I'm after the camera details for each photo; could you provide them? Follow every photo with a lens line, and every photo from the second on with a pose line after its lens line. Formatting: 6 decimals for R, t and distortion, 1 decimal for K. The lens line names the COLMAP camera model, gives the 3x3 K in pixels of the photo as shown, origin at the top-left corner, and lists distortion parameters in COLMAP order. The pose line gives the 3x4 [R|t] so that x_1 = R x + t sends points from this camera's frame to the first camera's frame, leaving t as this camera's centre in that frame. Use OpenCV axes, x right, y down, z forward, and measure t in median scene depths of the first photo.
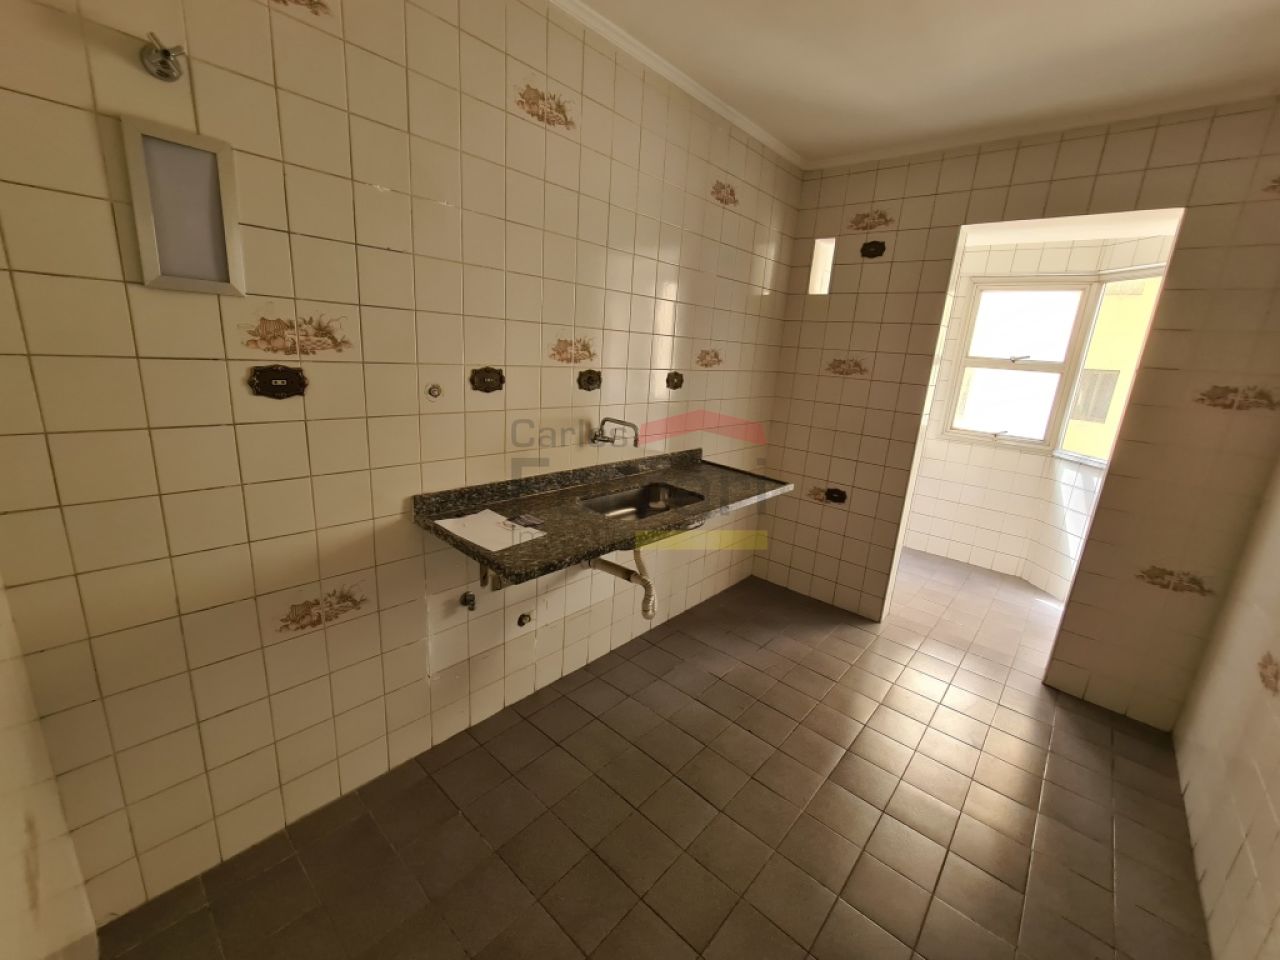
lens RADIAL K [[517.3, 0, 648.6], [0, 517.3, 476.3], [0, 0, 1]] dist [-0.000044, 0.000034]
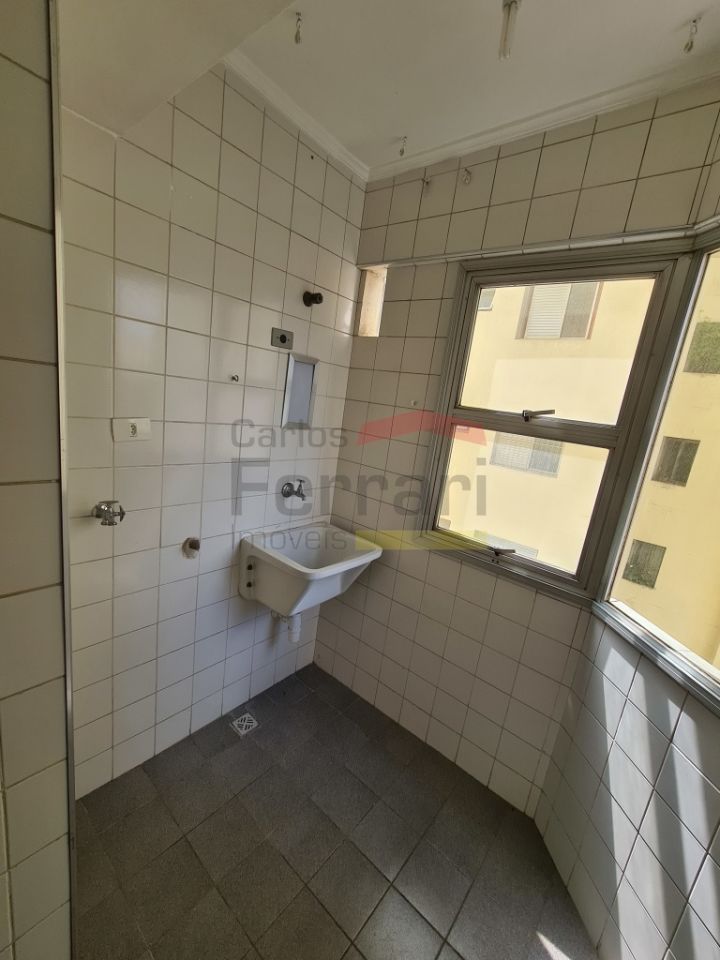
lens RADIAL K [[388.0, 0, 362.6], [0, 388.0, 482.8], [0, 0, 1]] dist [-0.000044, 0.000034]
pose [[0.996732, 0.057165, 0.057068, 0.723031], [-0.054843, 0.997634, -0.041457, -0.184164], [-0.059303, 0.038192, 0.997509, 0.863241]]
